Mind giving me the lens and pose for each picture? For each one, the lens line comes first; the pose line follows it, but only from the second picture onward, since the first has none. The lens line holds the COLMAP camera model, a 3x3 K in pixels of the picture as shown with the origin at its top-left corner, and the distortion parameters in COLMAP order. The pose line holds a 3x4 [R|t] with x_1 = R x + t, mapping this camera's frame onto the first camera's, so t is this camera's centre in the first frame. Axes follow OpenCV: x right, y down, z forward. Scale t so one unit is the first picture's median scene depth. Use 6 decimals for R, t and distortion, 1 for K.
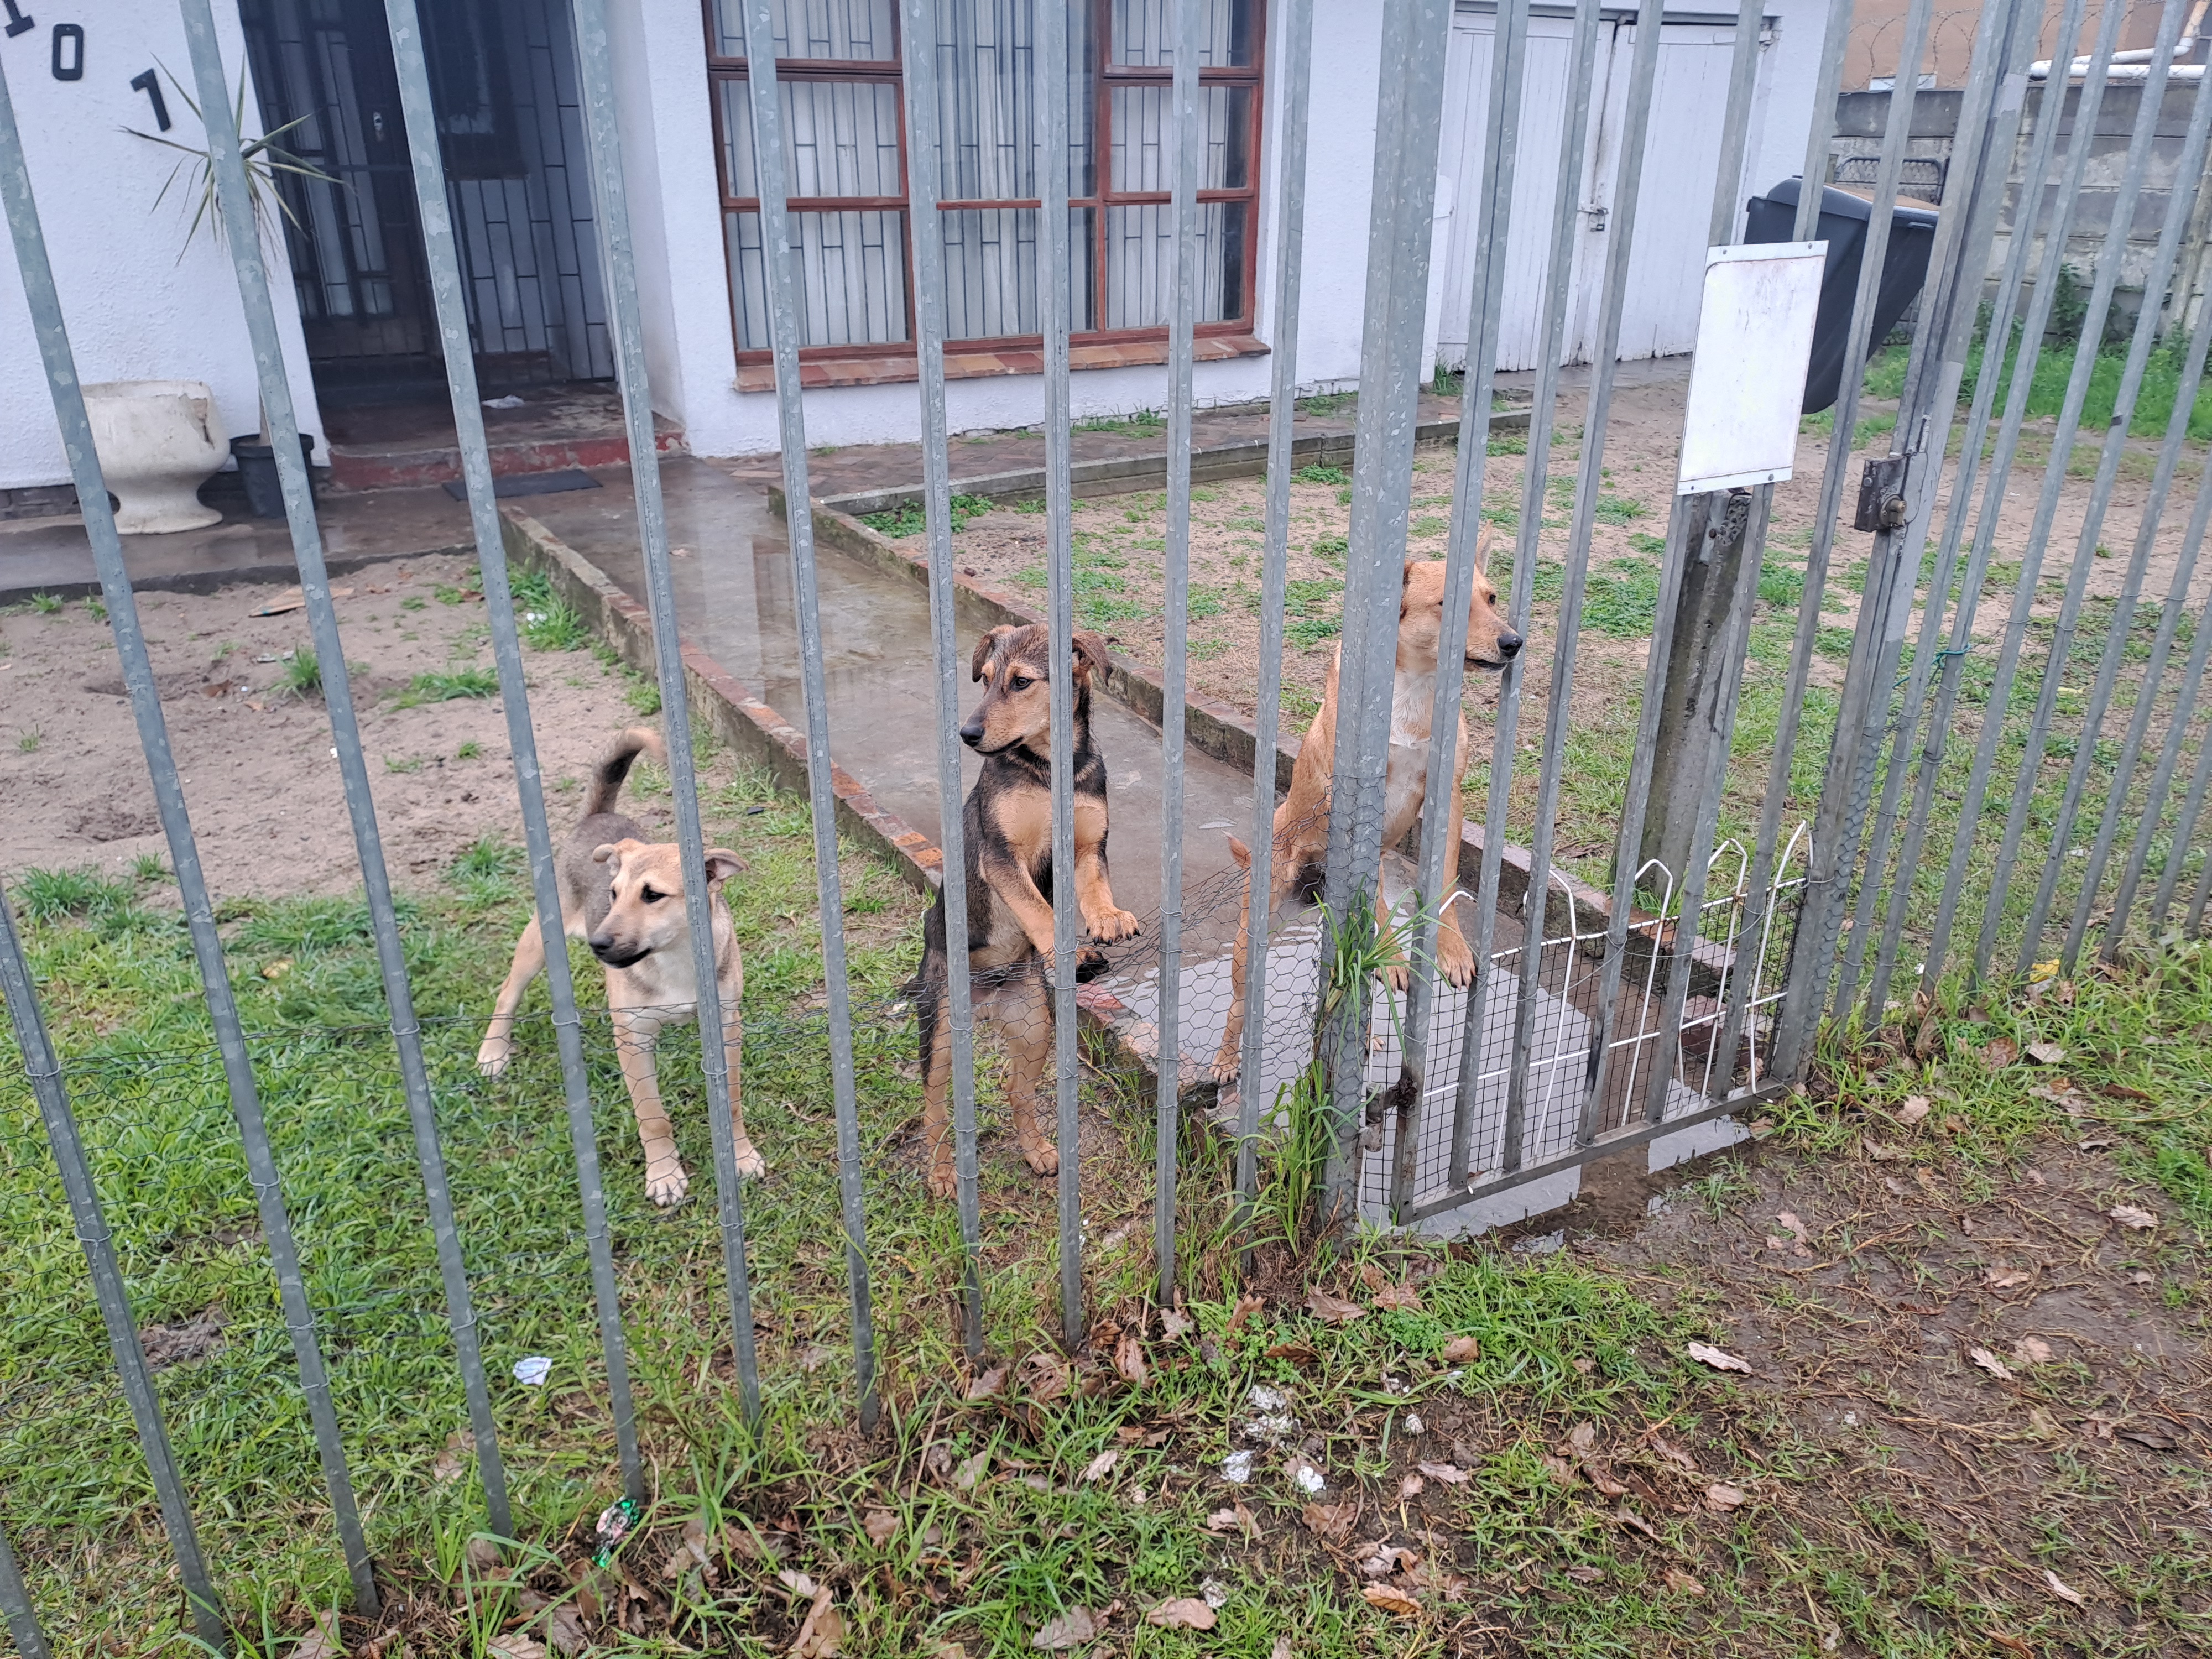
lens RADIAL K [[1659.2, 0, 1109.5], [0, 1659.2, 819.9], [0, 0, 1]] dist [0.079578, -0.081417]
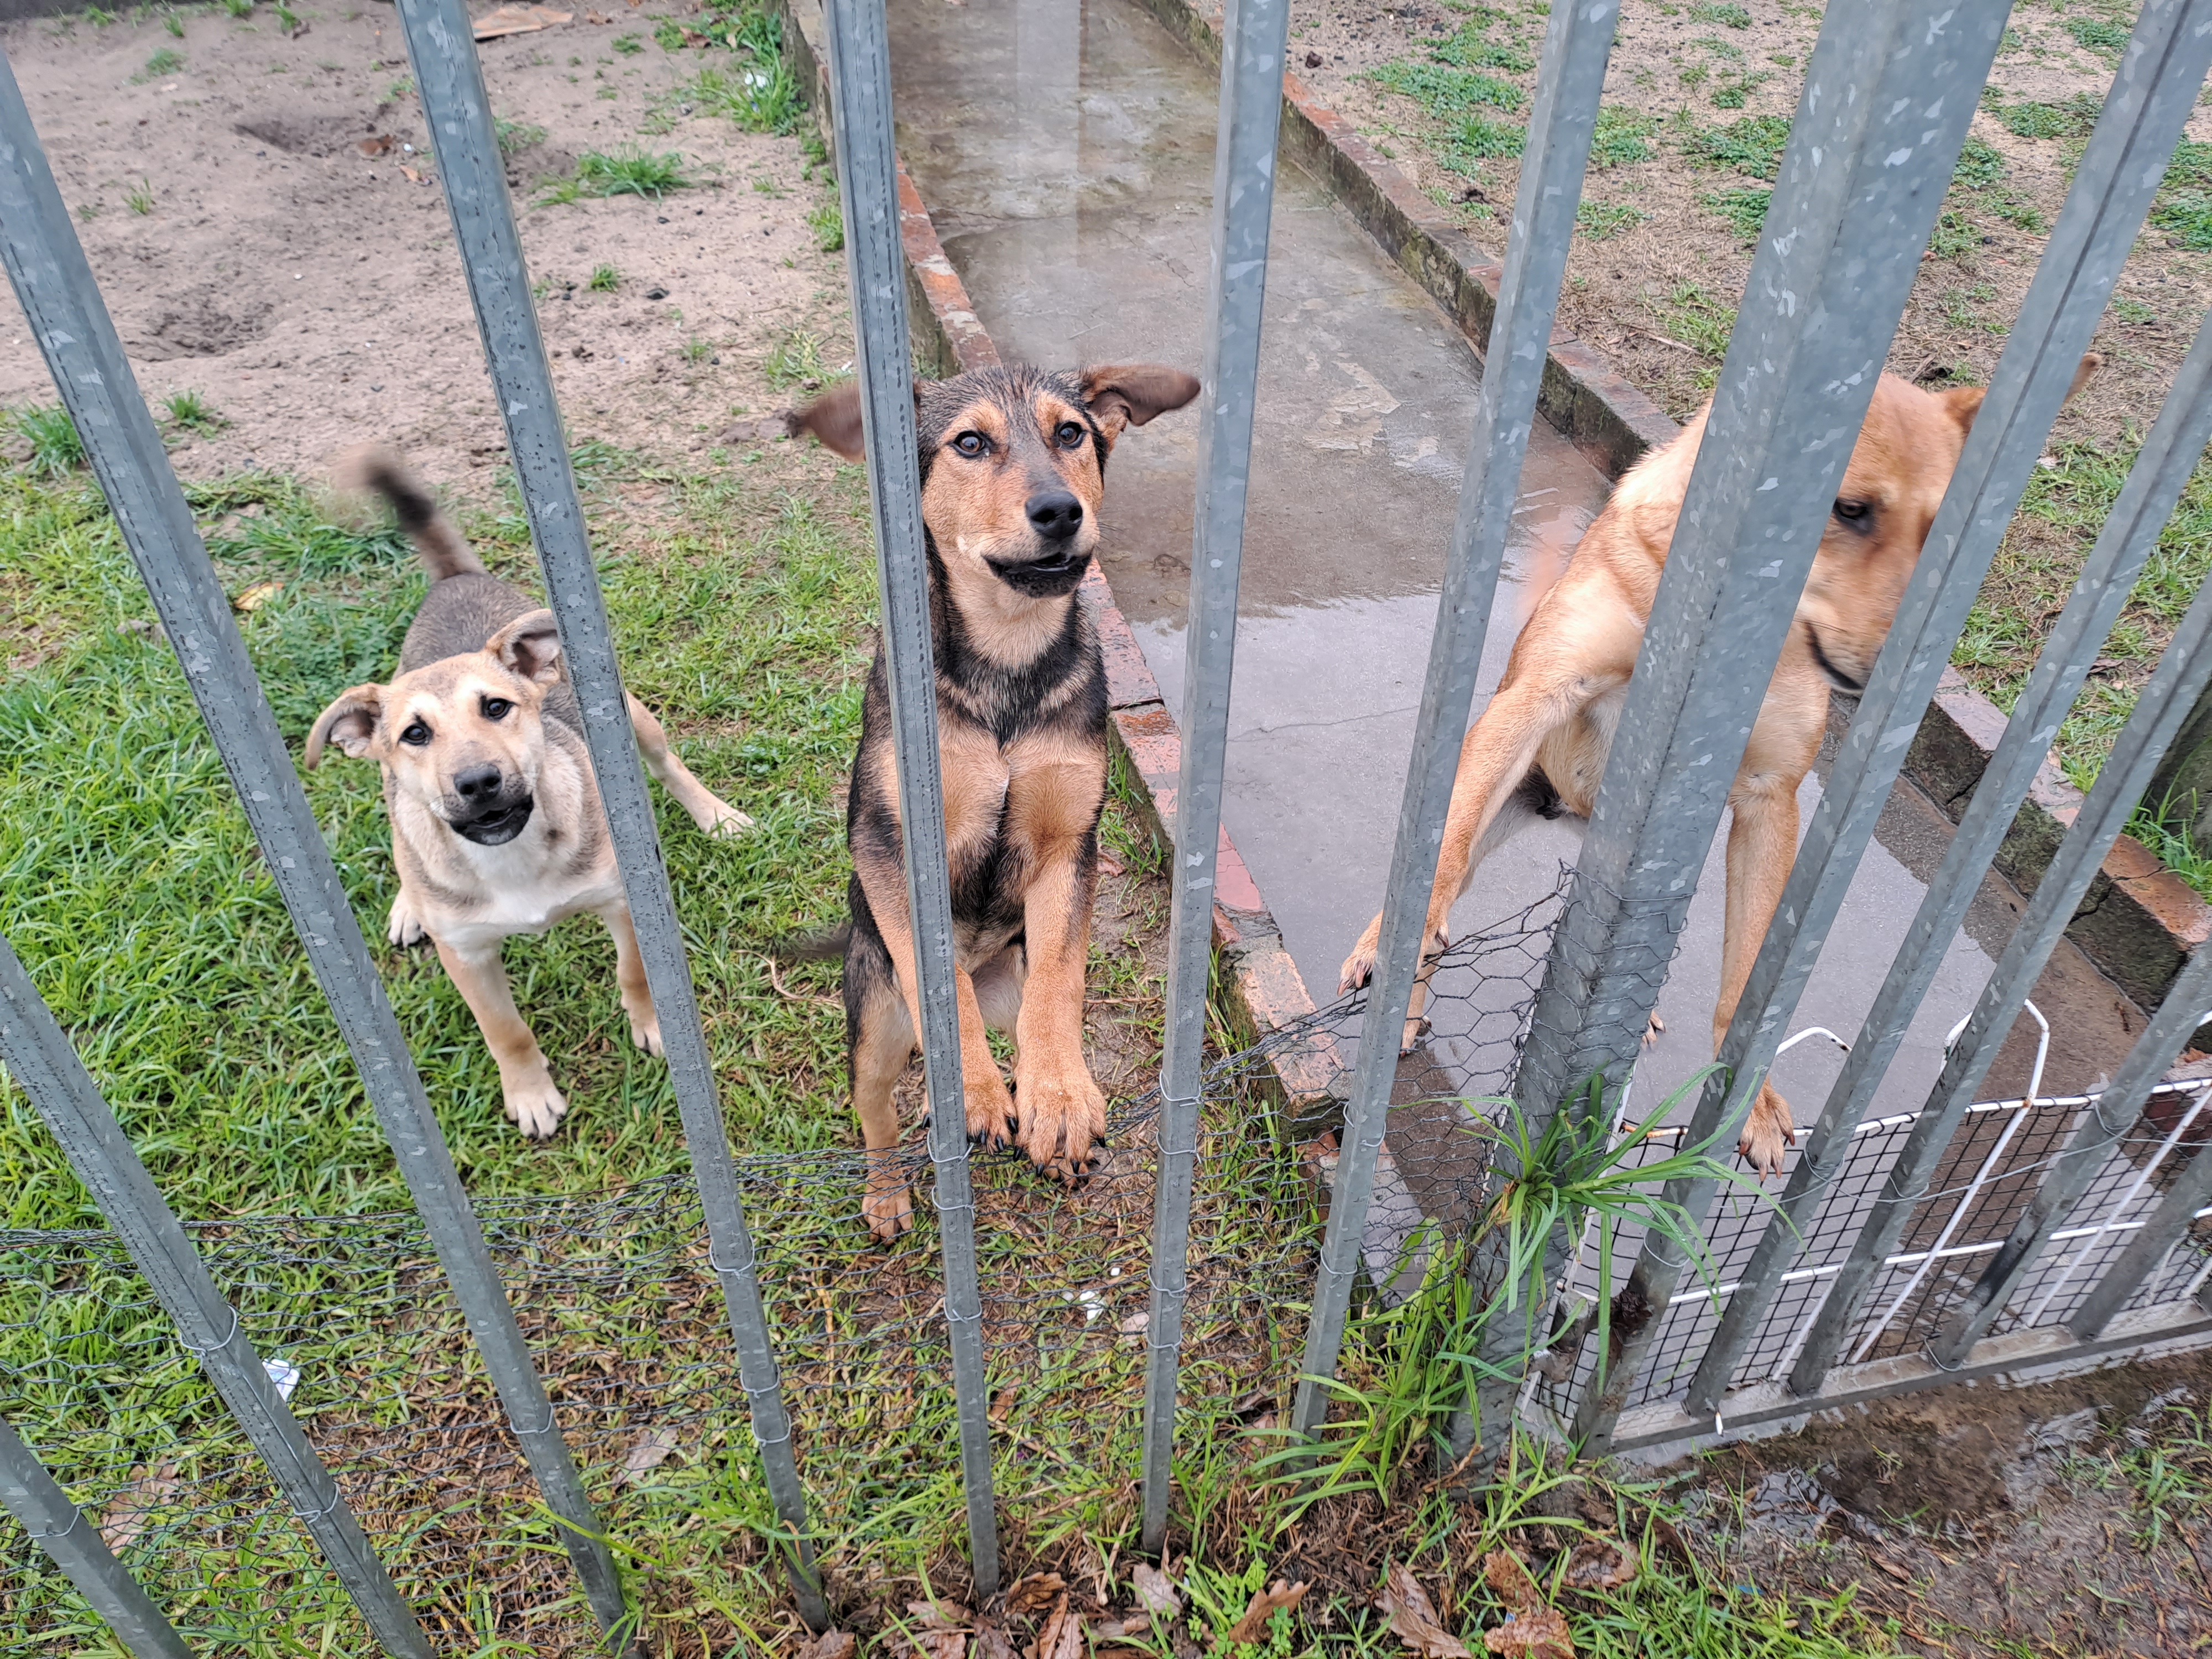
lens RADIAL K [[1659.2, 0, 1098.1], [0, 1659.2, 818.4], [0, 0, 1]] dist [0.079578, -0.081417]
pose [[0.963928, 0.182846, -0.193415, 0.065952], [-0.114466, 0.940832, 0.318954, -0.125247], [0.240291, -0.285310, 0.927825, 0.377631]]
